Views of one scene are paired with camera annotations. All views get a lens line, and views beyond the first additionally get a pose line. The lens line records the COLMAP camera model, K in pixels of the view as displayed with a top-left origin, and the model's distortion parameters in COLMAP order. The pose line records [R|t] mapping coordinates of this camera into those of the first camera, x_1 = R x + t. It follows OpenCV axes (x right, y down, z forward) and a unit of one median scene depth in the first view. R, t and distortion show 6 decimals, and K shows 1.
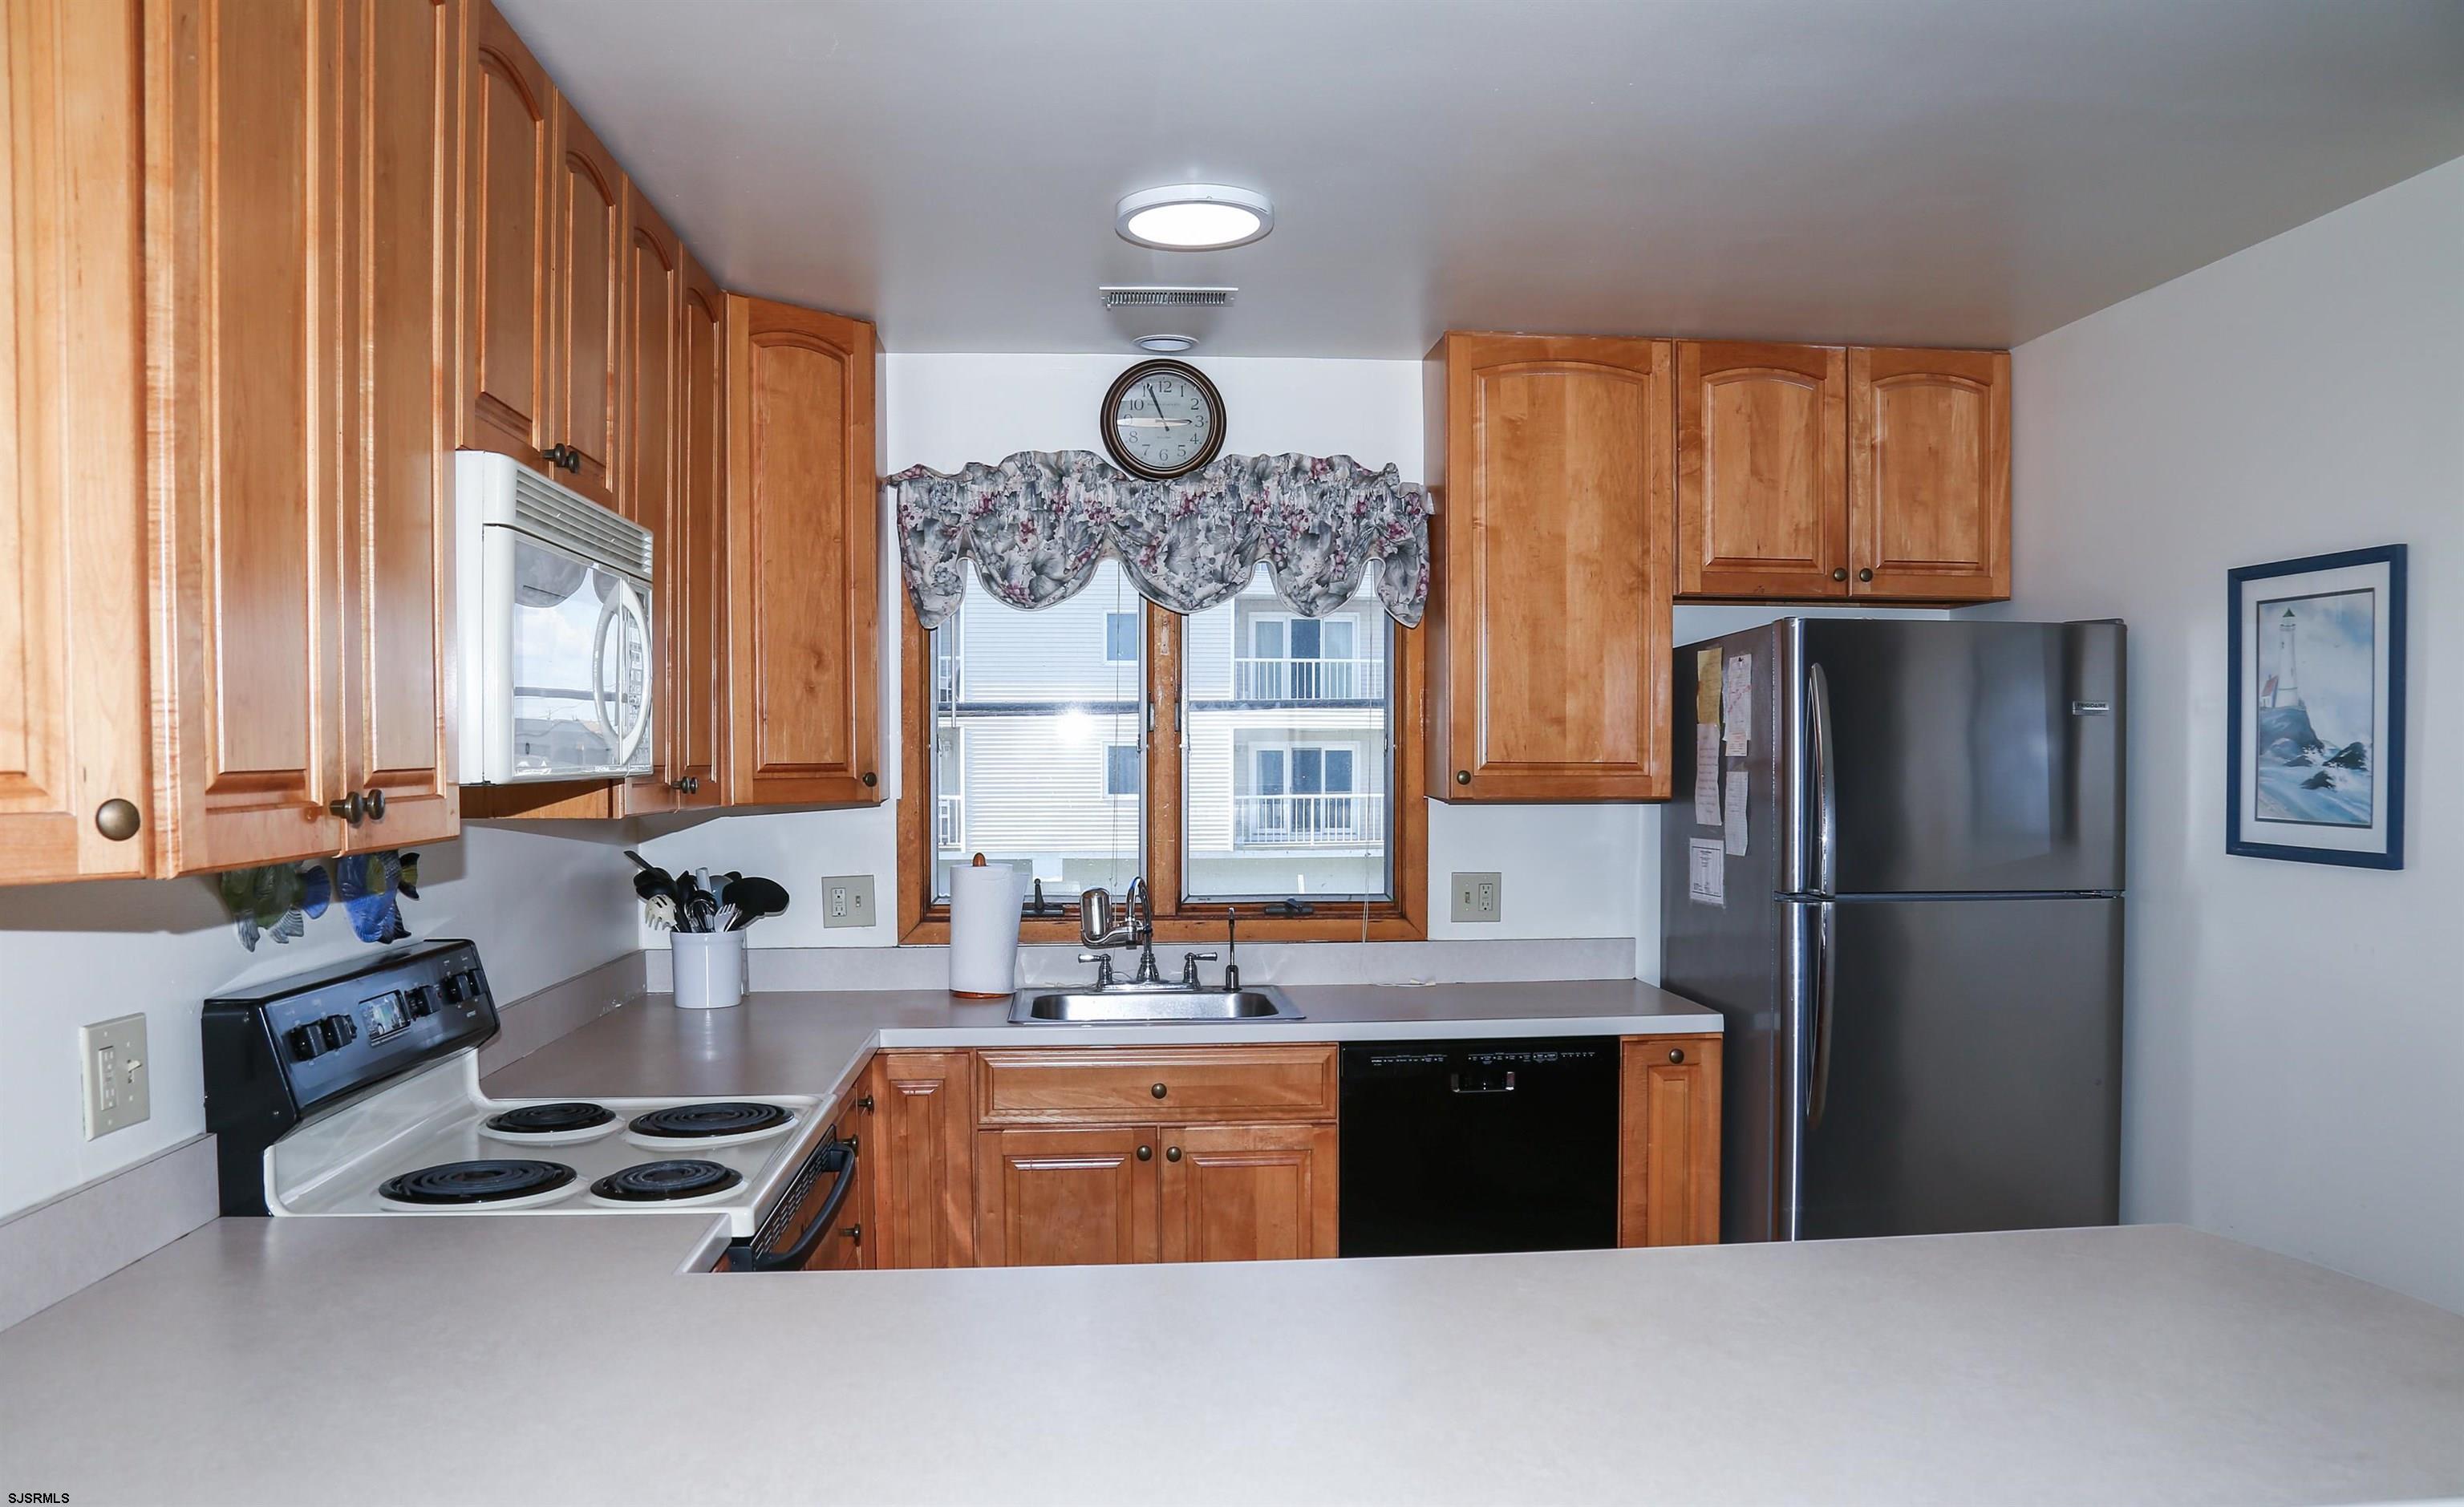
lens RADIAL K [[1760.8, 0, 1233.3], [0, 1760.8, 843.5], [0, 0, 1]] dist [-0.107938, 0.000484]
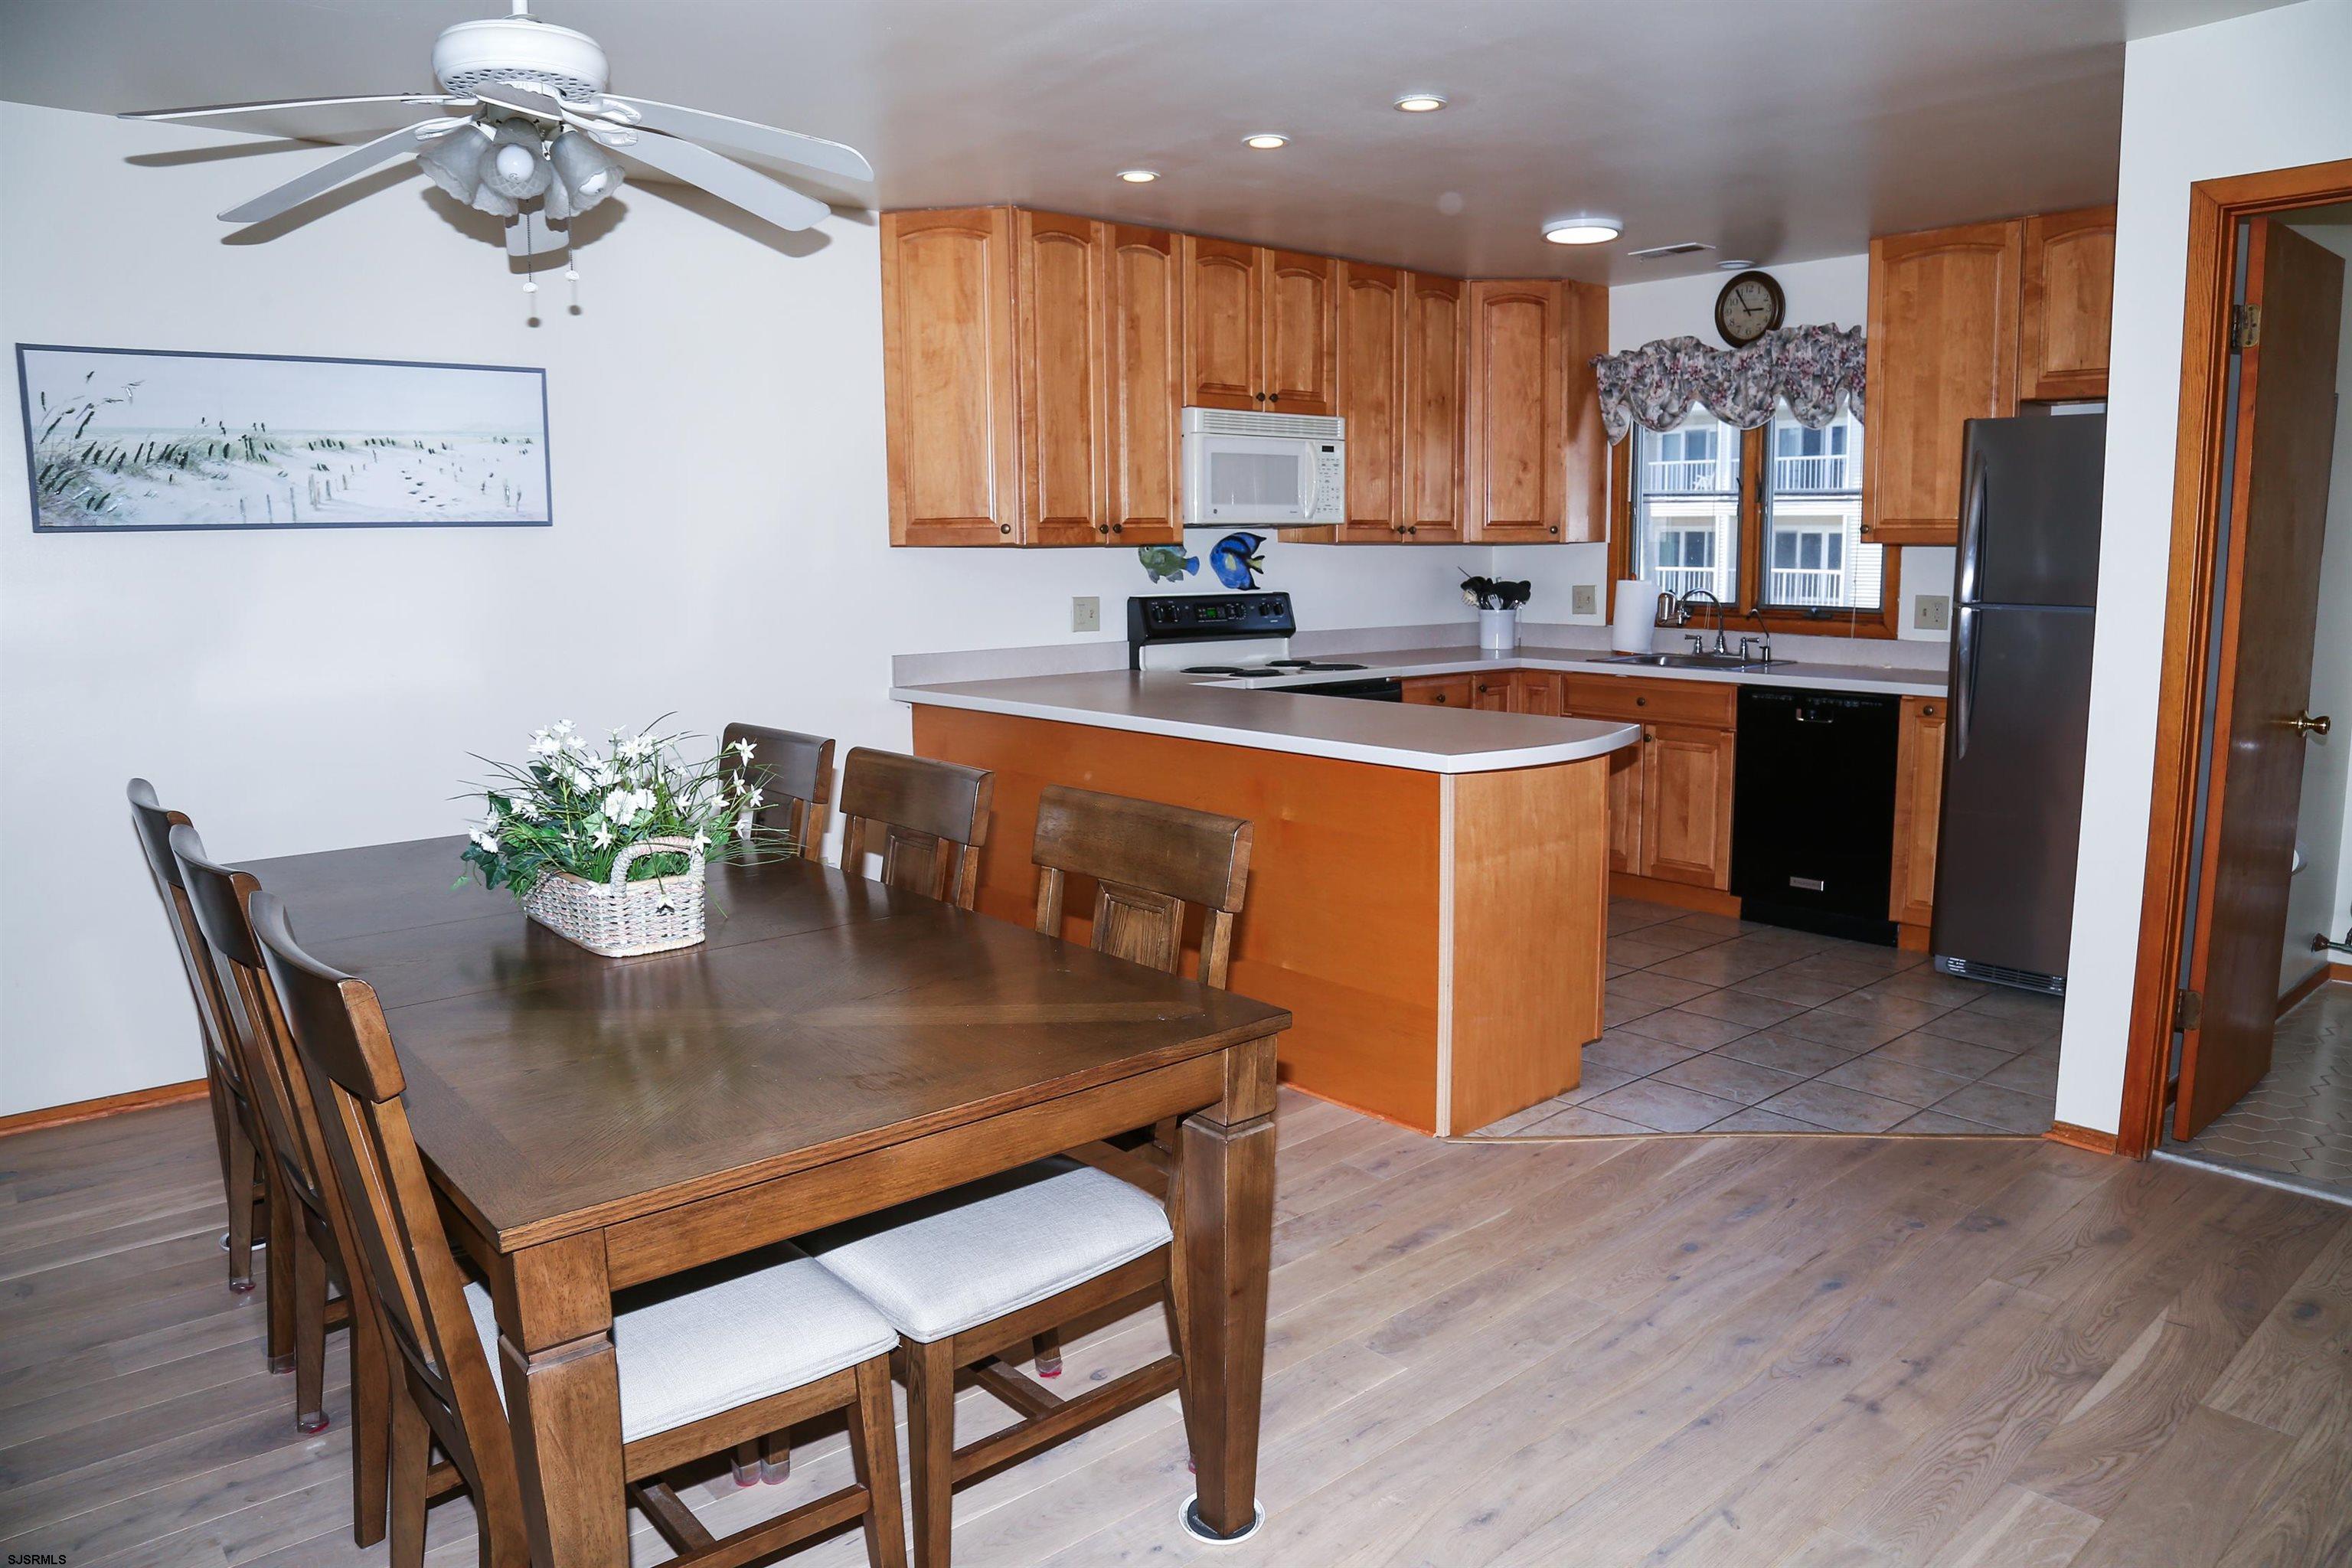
lens RADIAL K [[1574.5, 0, 1220.5], [0, 1574.5, 766.6], [0, 0, 1]] dist [-0.116840, 0.077395]
pose [[0.605178, 0.111159, -0.788291, 0.876937], [-0.034556, 0.992938, 0.113487, 0.035762], [0.795340, -0.041440, 0.604746, -0.288707]]
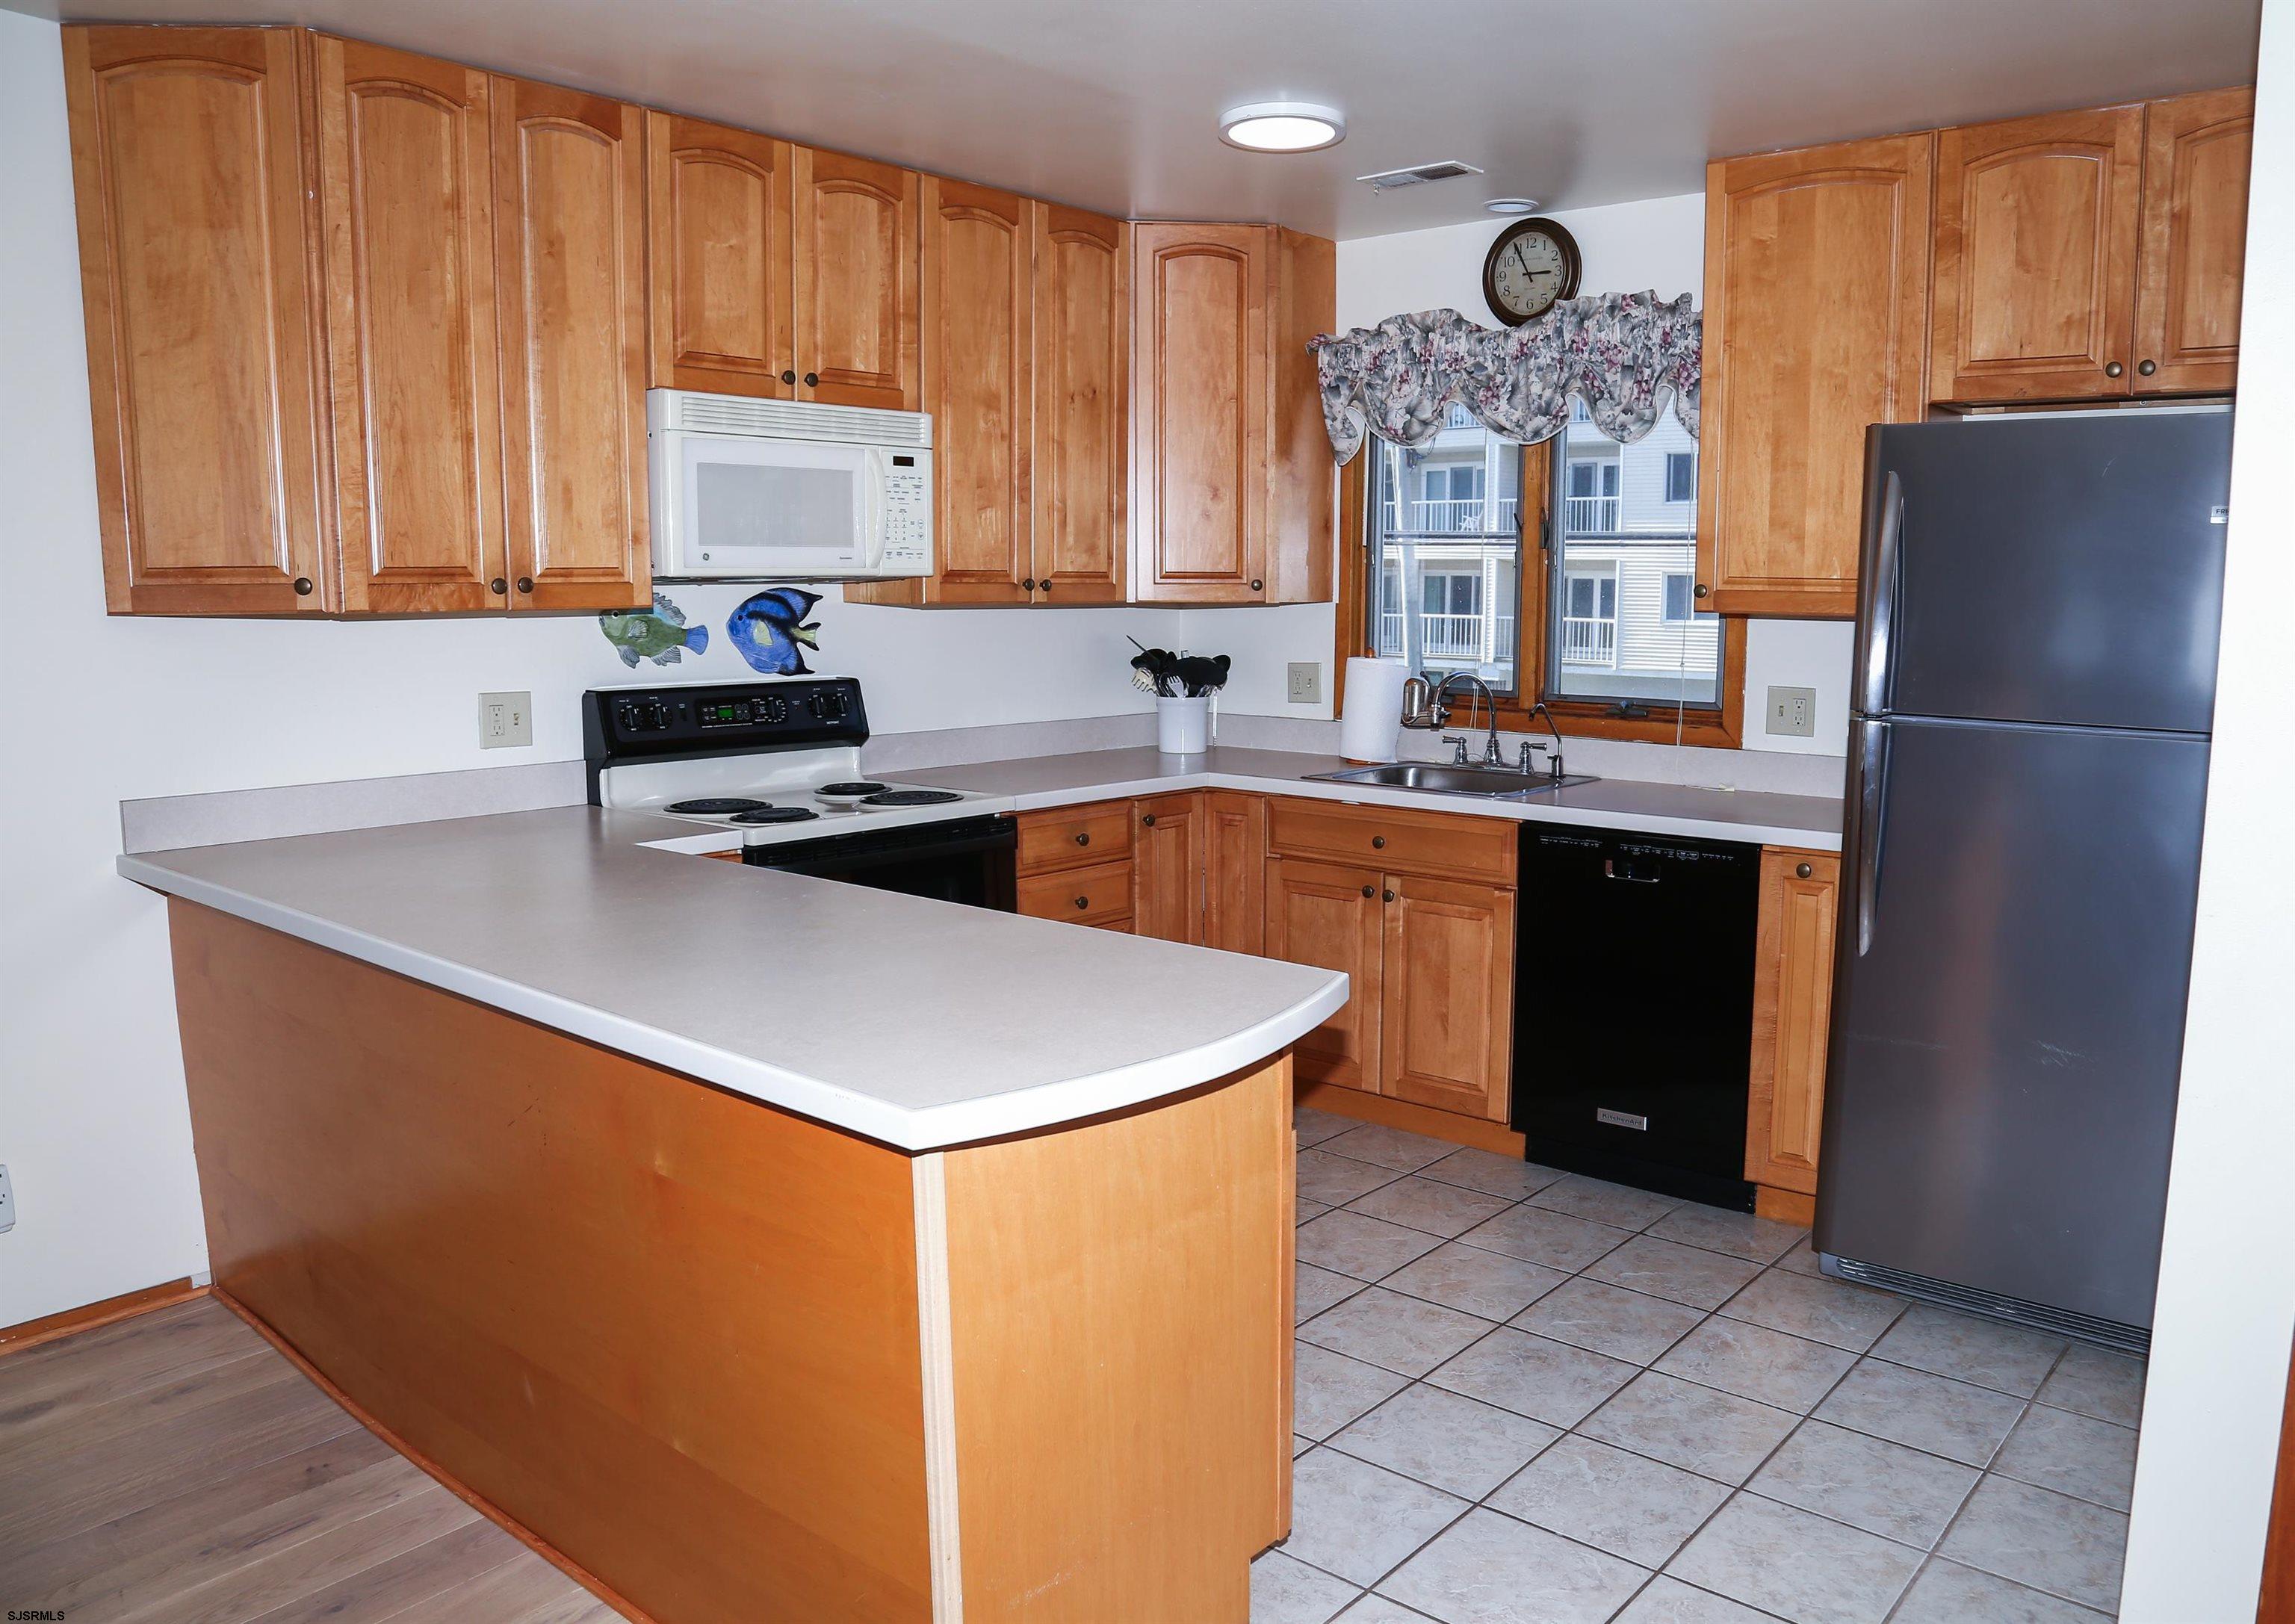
lens RADIAL K [[1678.1, 0, 1241.8], [0, 1678.1, 818.1], [0, 0, 1]] dist [-0.106621, 0.064293]
pose [[0.727517, 0.103237, -0.678278, 0.614231], [-0.042466, 0.993494, 0.105667, 0.004196], [0.684774, -0.048071, 0.727168, 0.076475]]
